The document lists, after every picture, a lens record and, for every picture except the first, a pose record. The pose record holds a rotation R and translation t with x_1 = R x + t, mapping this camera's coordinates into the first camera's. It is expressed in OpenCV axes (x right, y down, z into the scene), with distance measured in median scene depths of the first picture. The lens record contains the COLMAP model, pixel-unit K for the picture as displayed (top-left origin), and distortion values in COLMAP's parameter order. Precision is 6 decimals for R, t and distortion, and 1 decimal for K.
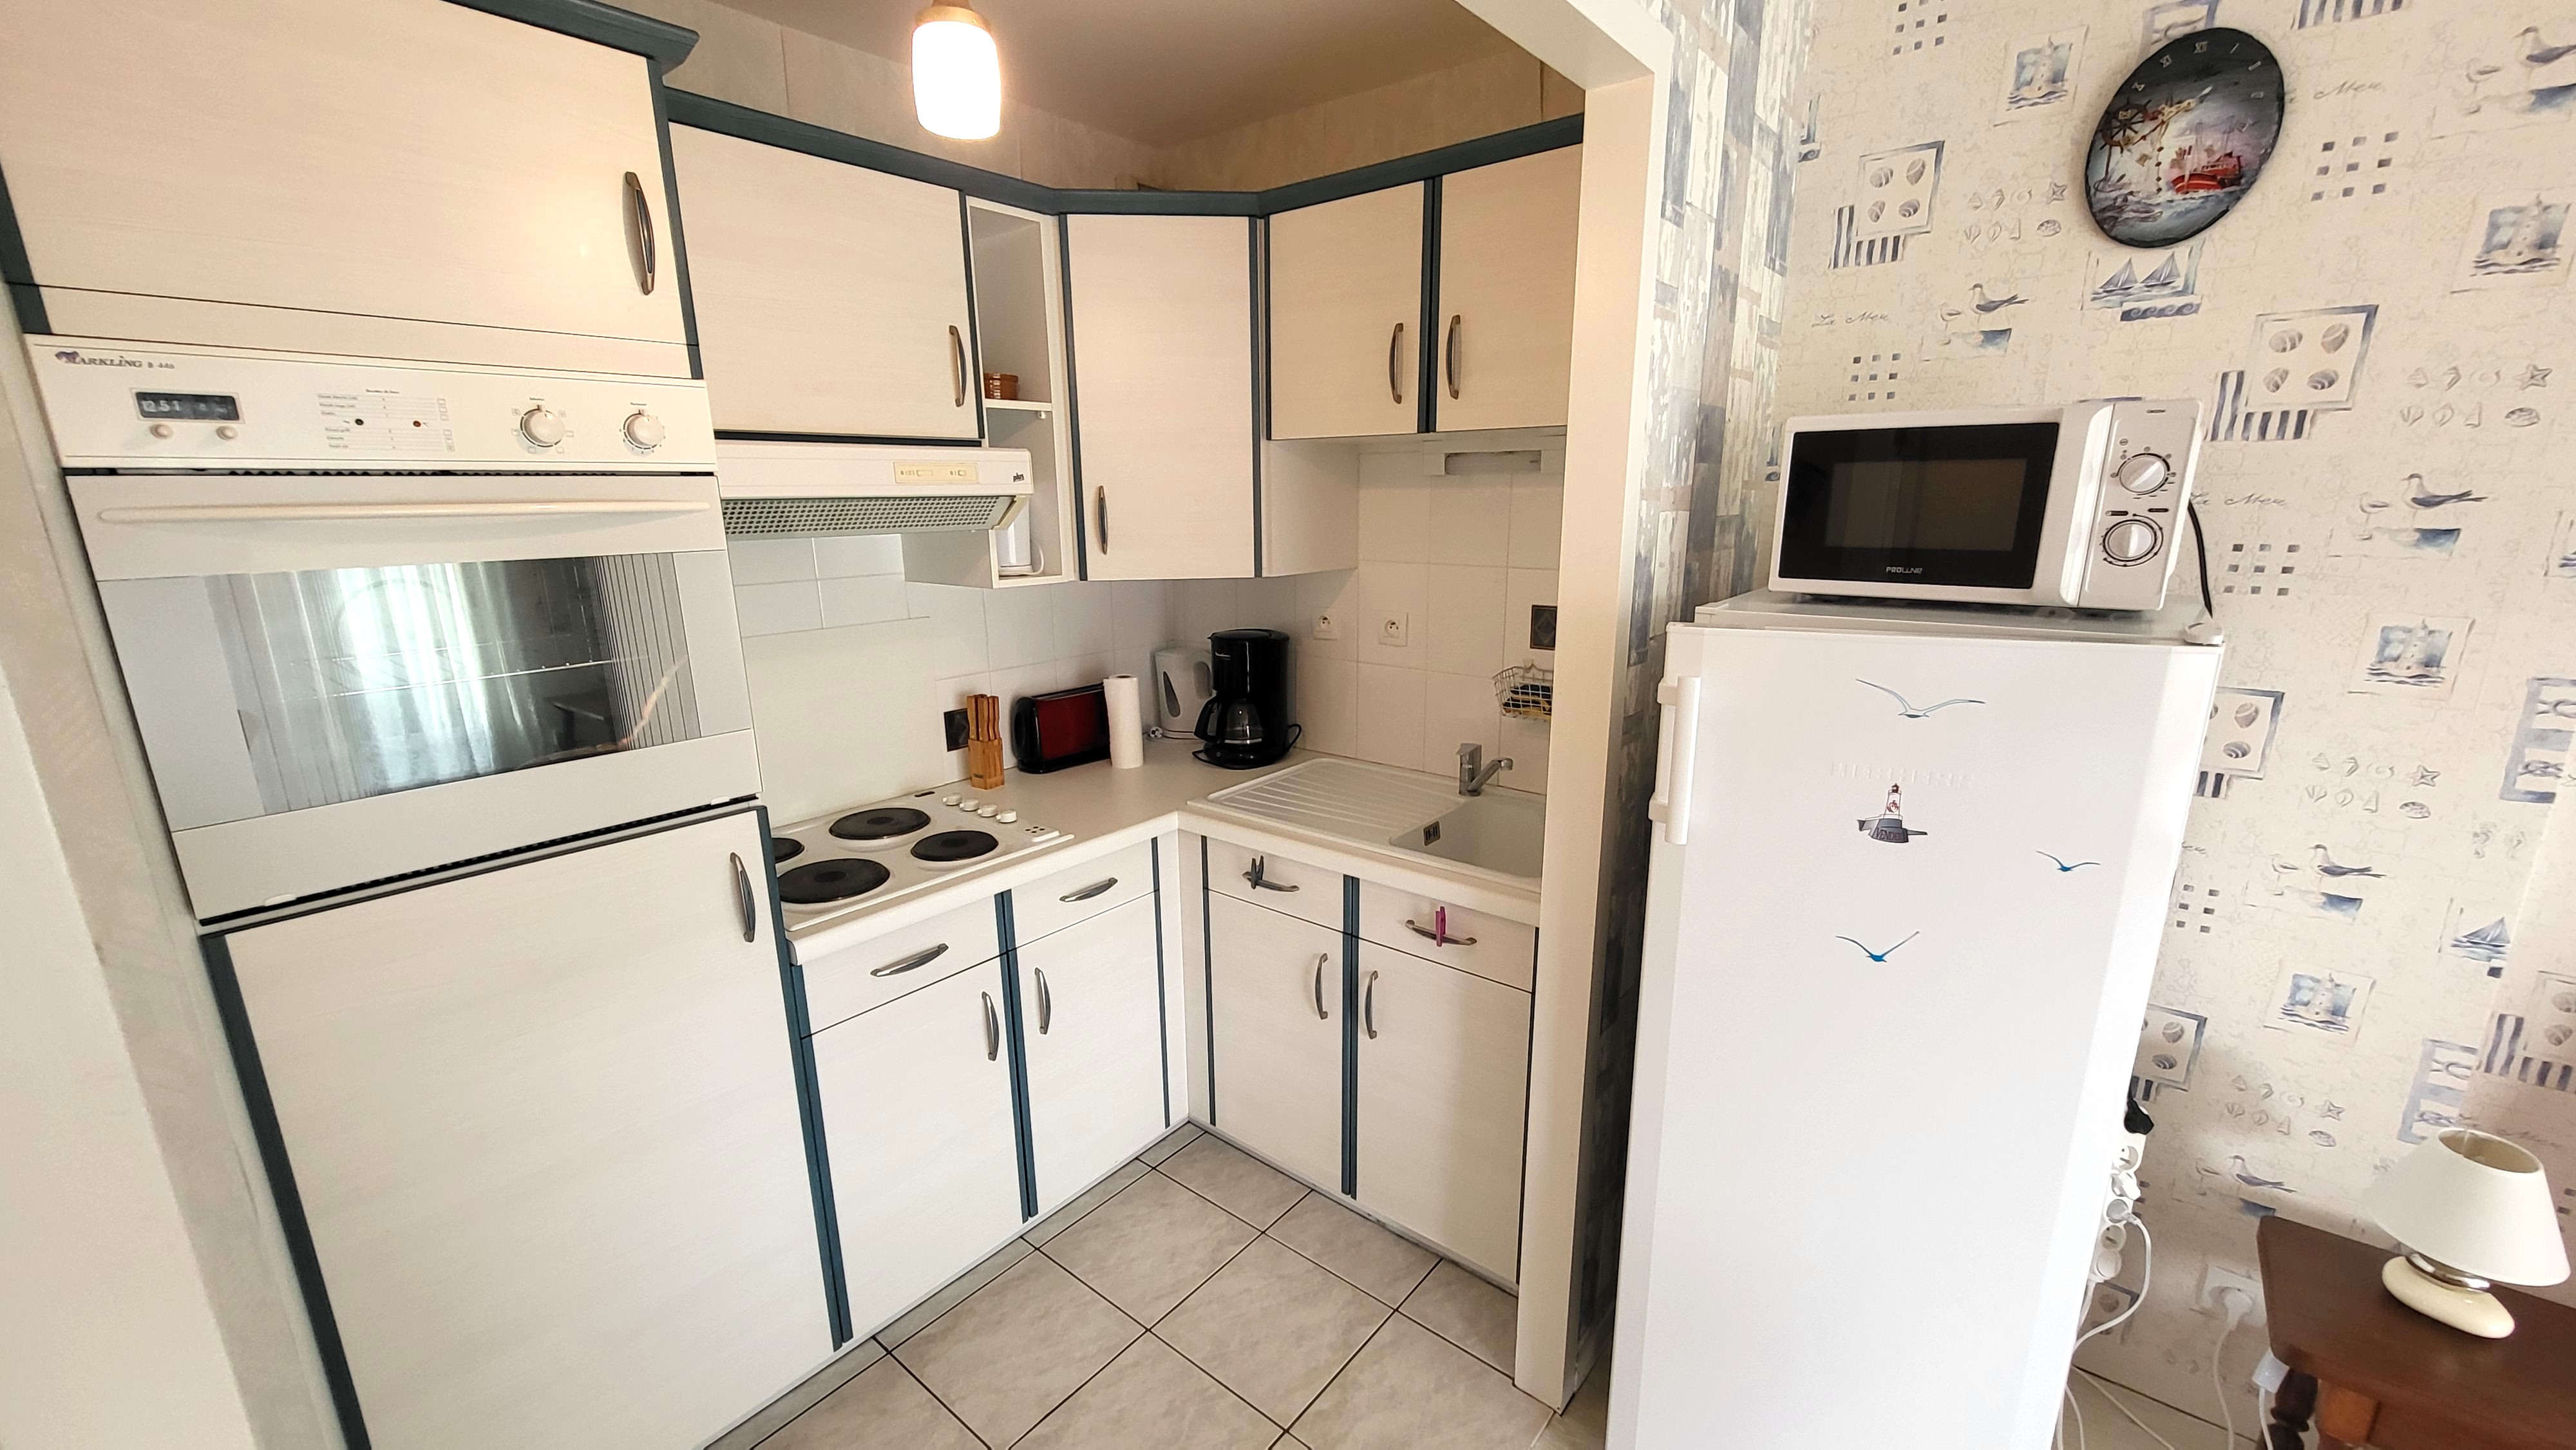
lens RADIAL K [[1025.6, 0, 1283.9], [0, 1025.6, 761.9], [0, 0, 1]] dist [-0.000282, 0.000033]
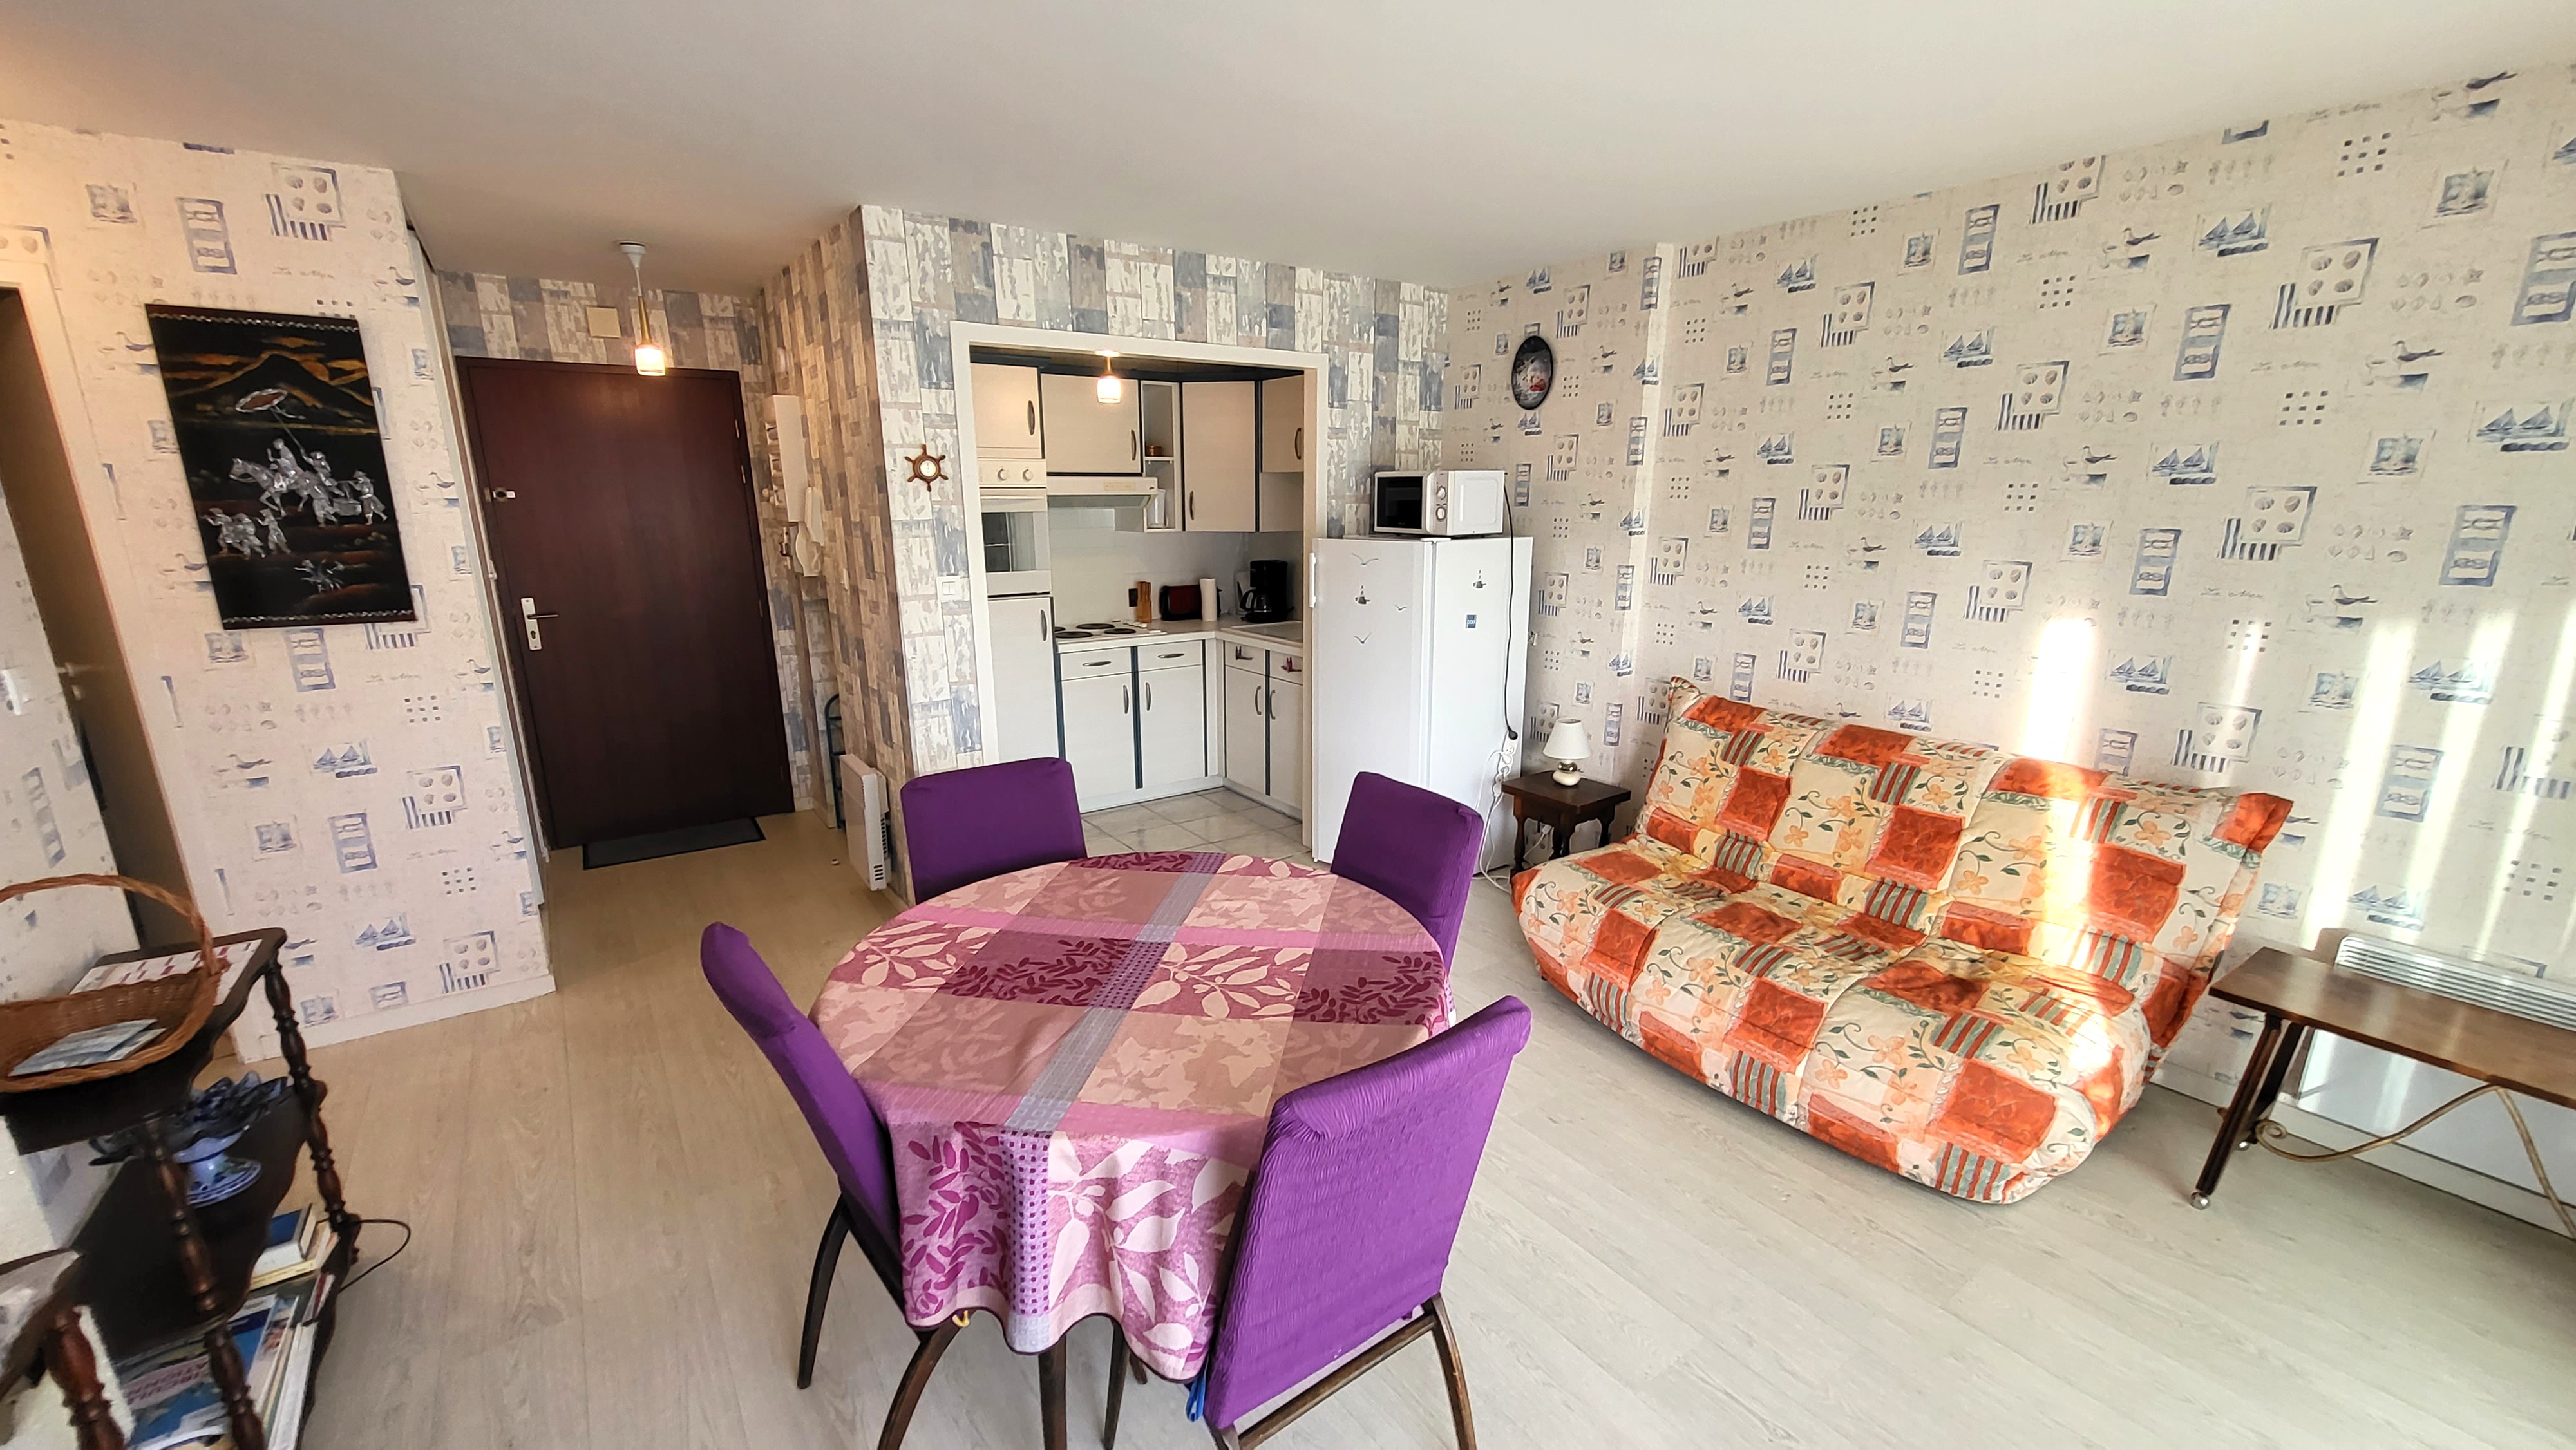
lens RADIAL K [[1015.5, 0, 1291.1], [0, 1015.5, 742.9], [0, 0, 1]] dist [-0.000017, 0.000102]
pose [[0.965672, 0.072993, -0.249299, 0.751456], [-0.076872, 0.997024, -0.005846, 0.345423], [0.248131, 0.024810, 0.968409, -1.354480]]
